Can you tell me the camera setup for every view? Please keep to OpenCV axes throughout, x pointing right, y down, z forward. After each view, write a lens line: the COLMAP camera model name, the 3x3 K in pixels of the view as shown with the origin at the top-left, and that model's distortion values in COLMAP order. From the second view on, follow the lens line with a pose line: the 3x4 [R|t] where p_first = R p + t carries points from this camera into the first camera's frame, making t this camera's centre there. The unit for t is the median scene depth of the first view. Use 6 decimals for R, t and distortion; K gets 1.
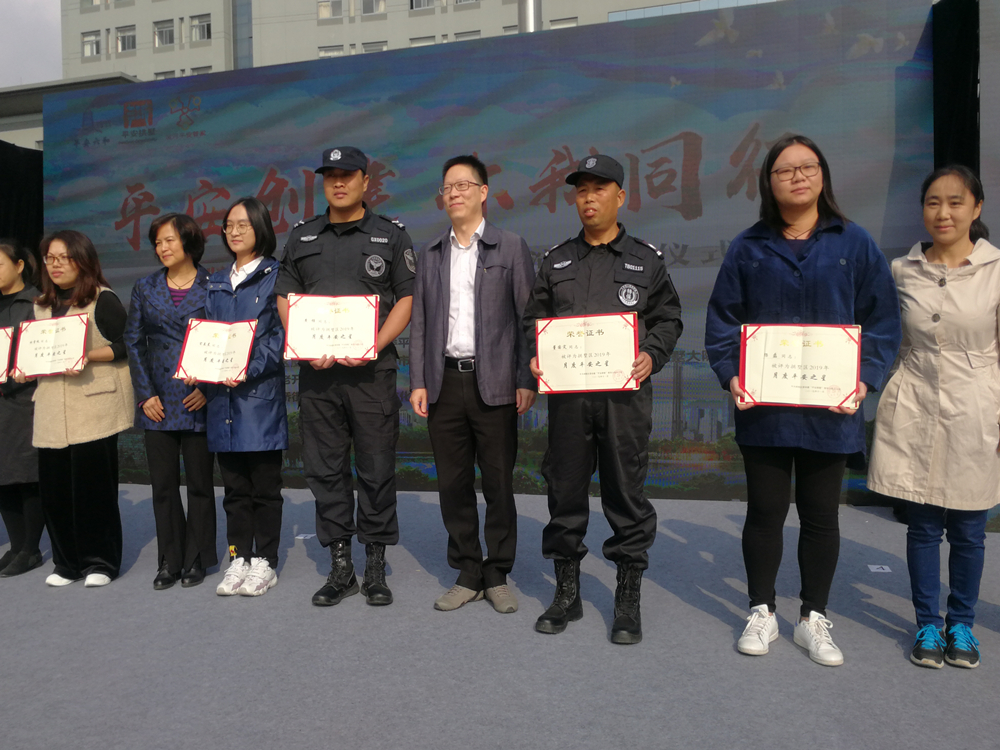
lens RADIAL K [[842.5, 0, 499.5], [0, 842.5, 368.7], [0, 0, 1]] dist [0.003353, 0.007049]
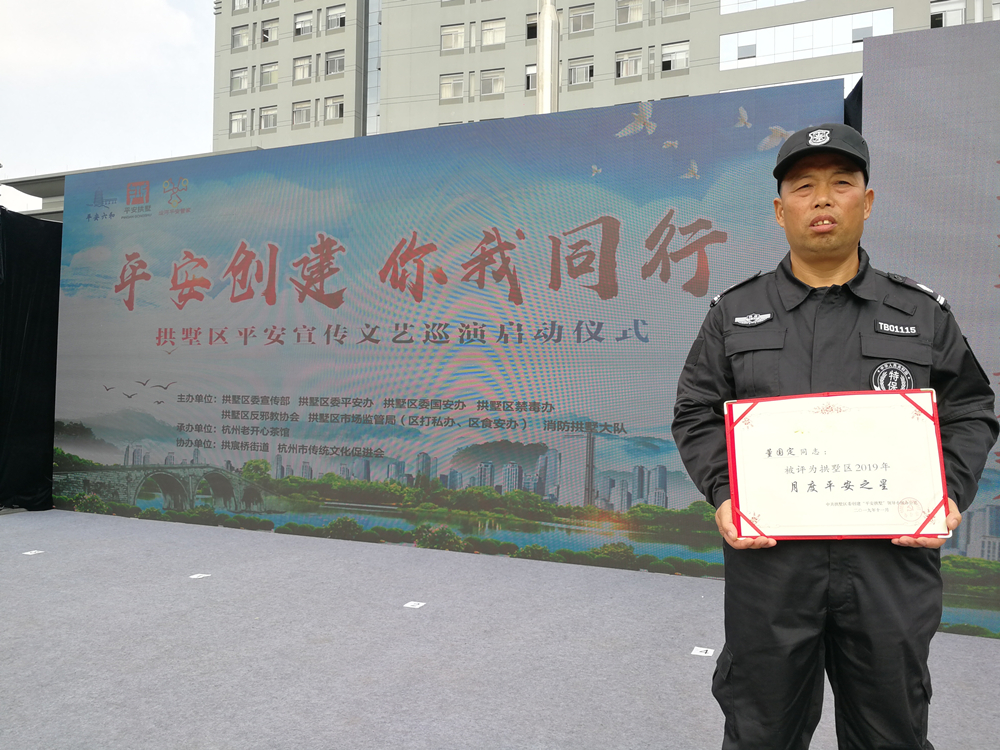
lens RADIAL K [[790.2, 0, 500.4], [0, 790.2, 381.5], [0, 0, 1]] dist [0.005627, -0.006518]
pose [[0.990681, 0.042598, -0.129374, 0.221769], [-0.048791, 0.997791, -0.045087, -0.022046], [0.127167, 0.050979, 0.990570, 0.008693]]
